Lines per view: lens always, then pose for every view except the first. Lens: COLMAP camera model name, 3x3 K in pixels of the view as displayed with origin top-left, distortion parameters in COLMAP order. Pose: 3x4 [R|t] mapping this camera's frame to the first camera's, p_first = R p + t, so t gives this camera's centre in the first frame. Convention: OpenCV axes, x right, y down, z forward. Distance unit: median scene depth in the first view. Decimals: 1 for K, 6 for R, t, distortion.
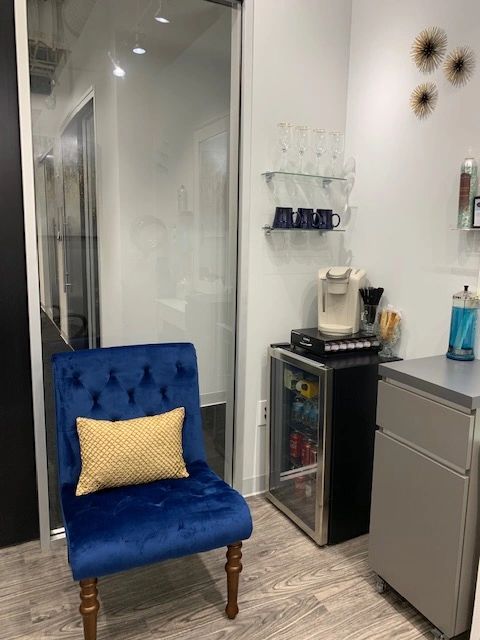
lens RADIAL K [[483.8, 0, 240.0], [0, 483.8, 320.0], [0, 0, 1]] dist [0.007833, -0.014373]
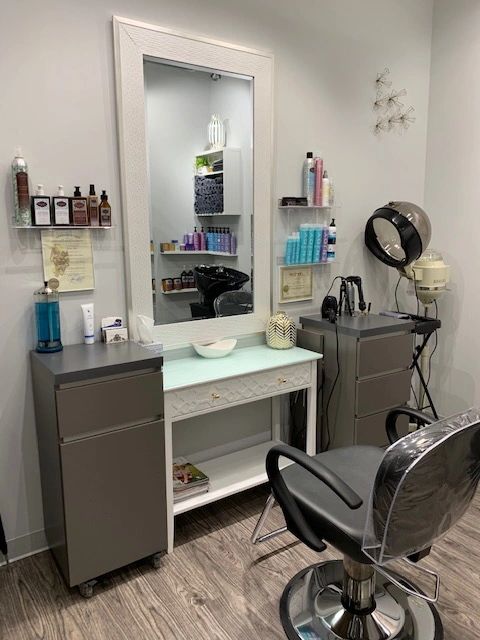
lens RADIAL K [[483.8, 0, 240.0], [0, 483.8, 320.0], [0, 0, 1]] dist [0.007833, -0.014373]
pose [[-0.099516, -0.206420, 0.973390, -0.620835], [0.200718, 0.953972, 0.222823, -0.140853], [-0.974581, 0.217552, -0.053503, 0.669067]]
